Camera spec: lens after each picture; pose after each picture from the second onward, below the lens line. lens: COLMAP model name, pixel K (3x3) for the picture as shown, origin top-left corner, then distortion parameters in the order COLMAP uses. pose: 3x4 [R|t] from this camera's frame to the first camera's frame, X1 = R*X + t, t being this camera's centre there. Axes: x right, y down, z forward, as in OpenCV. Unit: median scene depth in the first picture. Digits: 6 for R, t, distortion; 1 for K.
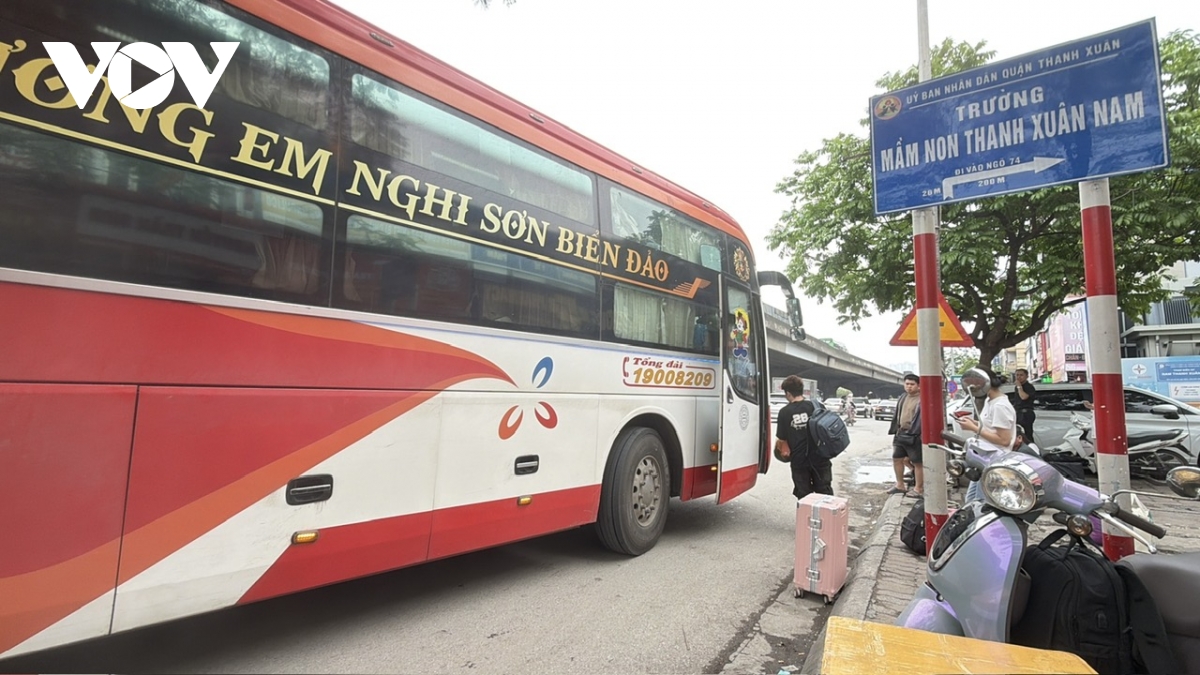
lens RADIAL K [[539.9, 0, 600.0], [0, 539.9, 337.5], [0, 0, 1]] dist [0.001100, -0.000852]
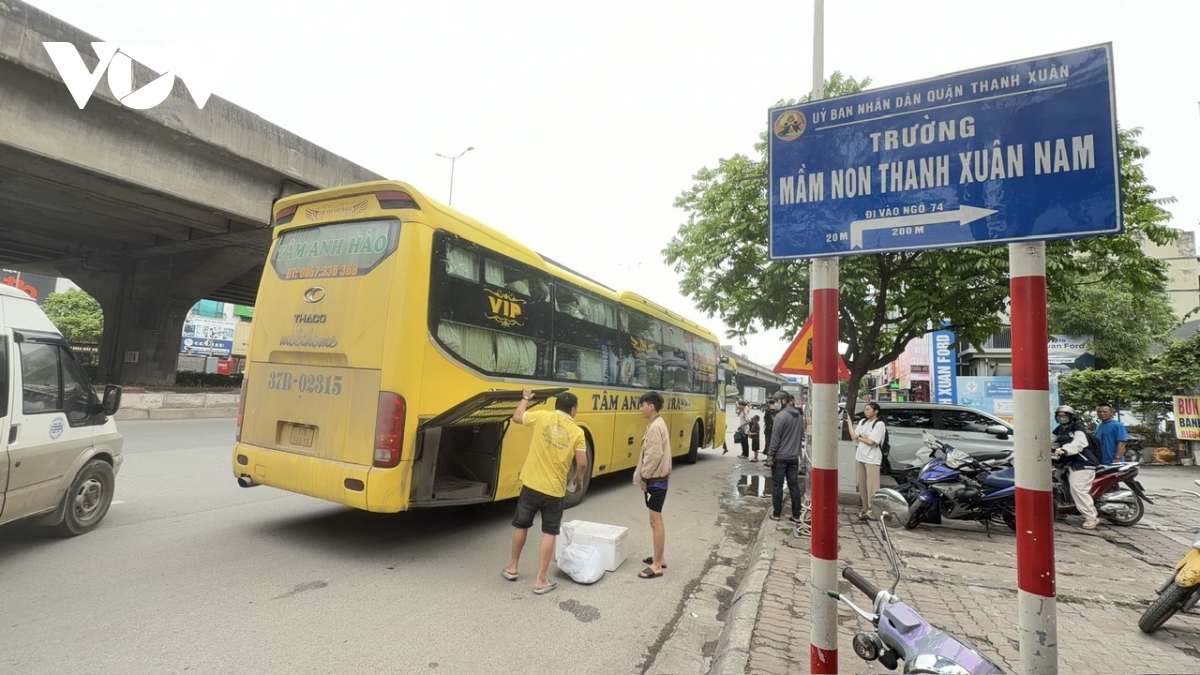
lens RADIAL K [[515.8, 0, 600.0], [0, 515.8, 337.5], [0, 0, 1]] dist [-0.017124, 0.017618]
pose [[0.984481, 0.040377, 0.170783, 0.043168], [-0.042405, 0.999067, 0.008241, -0.033000], [-0.170290, -0.015355, 0.985274, 0.091359]]
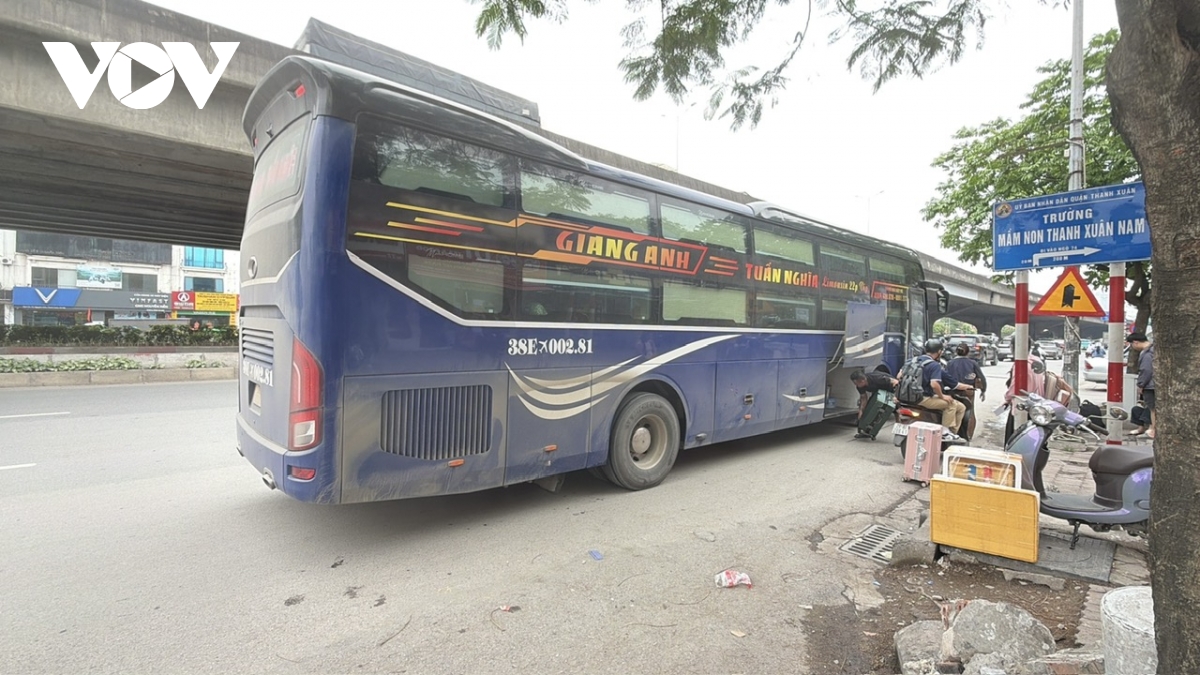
lens RADIAL K [[539.9, 0, 600.0], [0, 539.9, 337.5], [0, 0, 1]] dist [0.001100, -0.000852]
pose [[0.973659, -0.010631, -0.227760, -0.113834], [0.035123, 0.993983, 0.103753, -0.073118], [0.225287, -0.109020, 0.968174, -0.334671]]
